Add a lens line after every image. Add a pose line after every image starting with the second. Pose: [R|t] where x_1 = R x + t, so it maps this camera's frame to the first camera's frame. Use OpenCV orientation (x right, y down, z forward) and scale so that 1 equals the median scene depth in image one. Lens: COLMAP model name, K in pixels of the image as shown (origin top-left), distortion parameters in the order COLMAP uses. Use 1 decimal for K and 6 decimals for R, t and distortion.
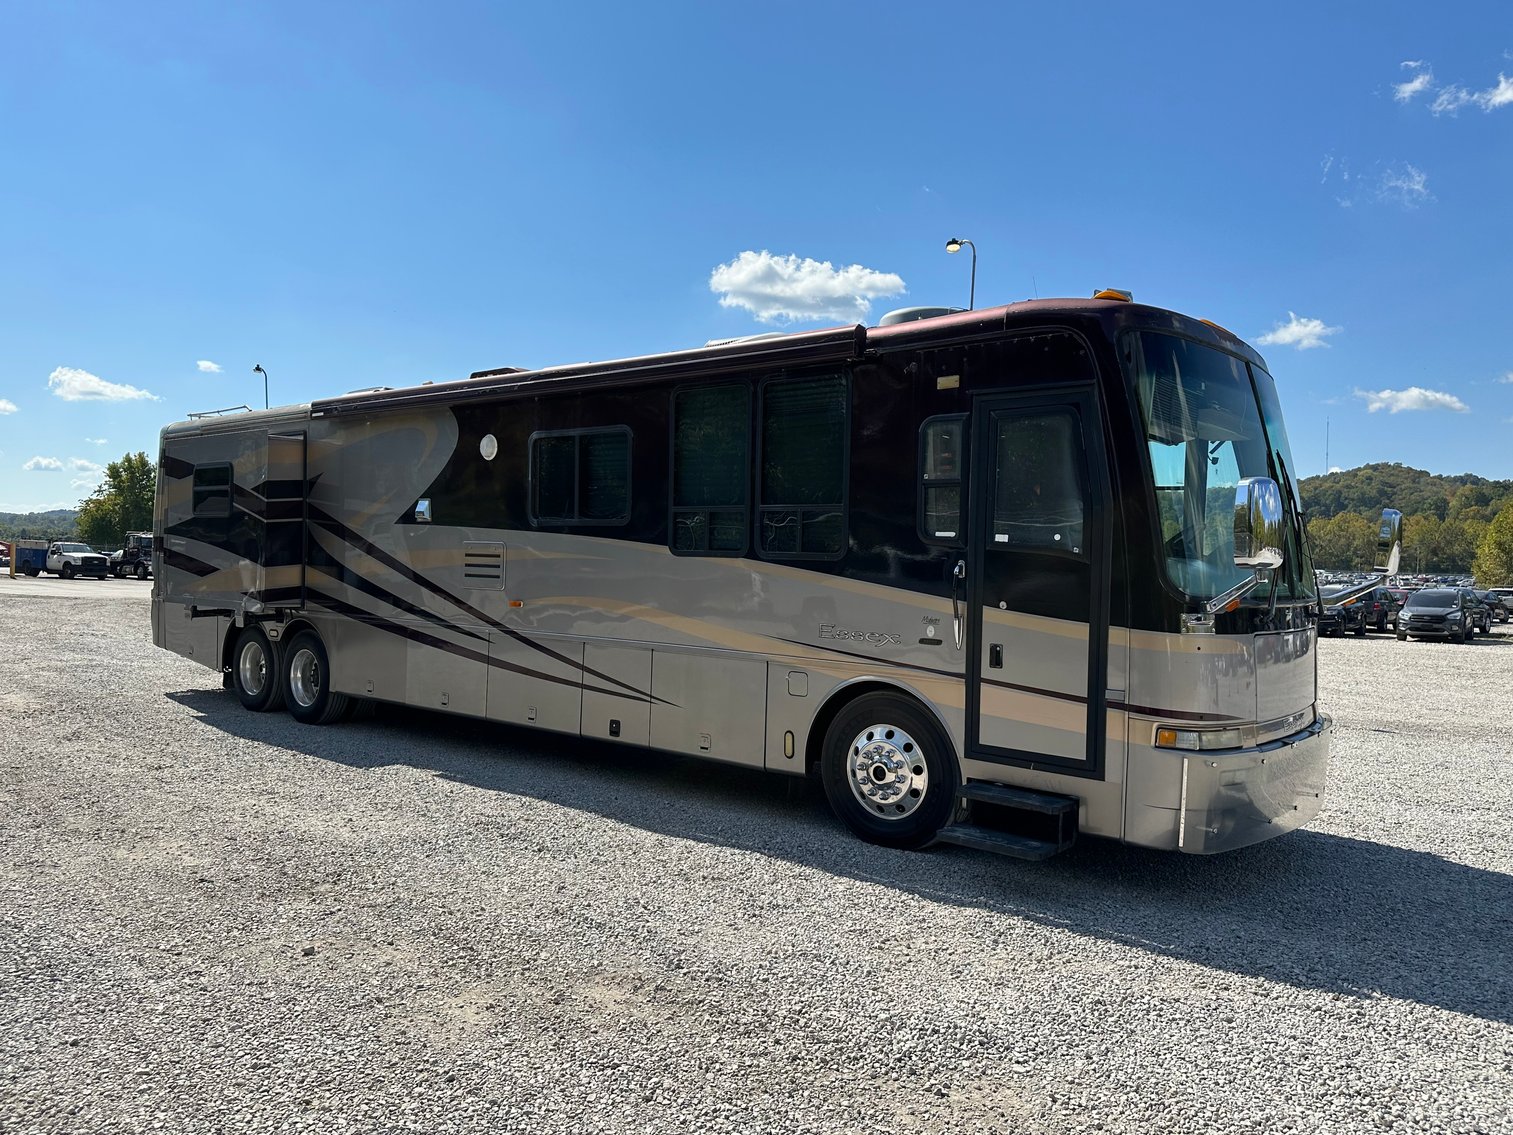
lens RADIAL K [[1081.5, 0, 756.5], [0, 1081.5, 567.5], [0, 0, 1]] dist [0.128594, -0.000319]
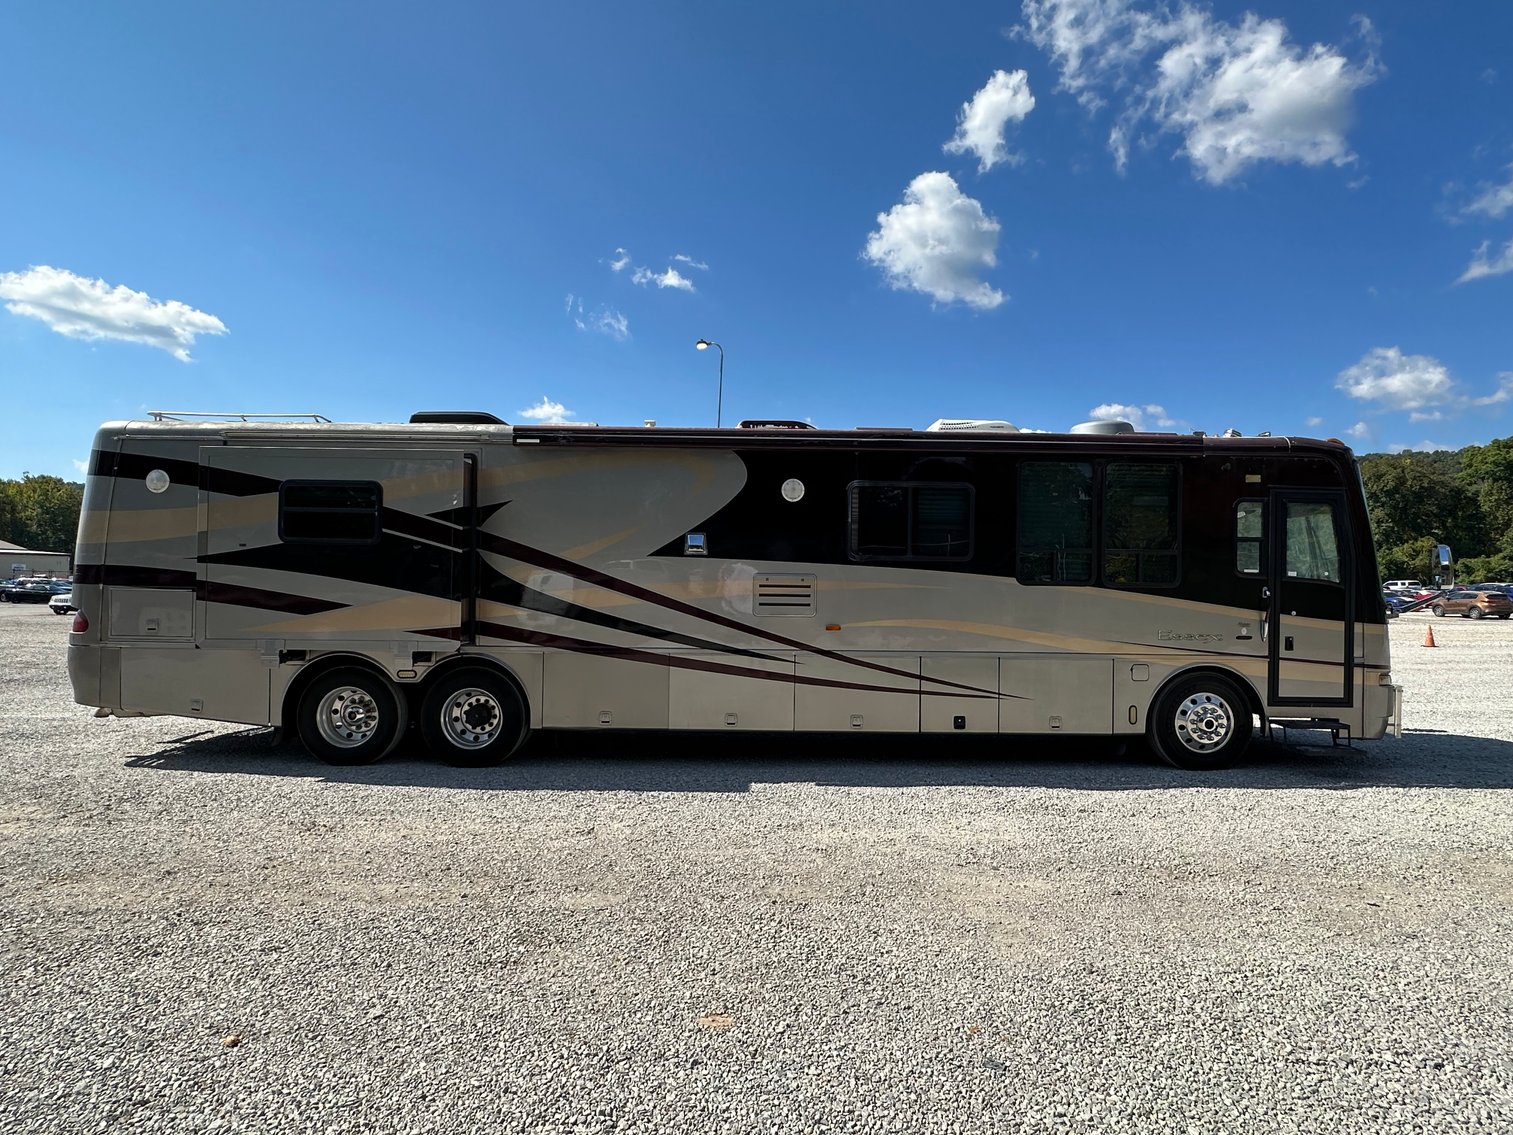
lens RADIAL K [[797.7, 0, 756.5], [0, 797.7, 567.5], [0, 0, 1]] dist [0.003570, 0.000571]
pose [[0.753124, -0.008433, 0.657824, -0.962468], [0.010673, 0.999943, 0.000599, -0.036716], [-0.657792, 0.006570, 0.753171, 0.480269]]
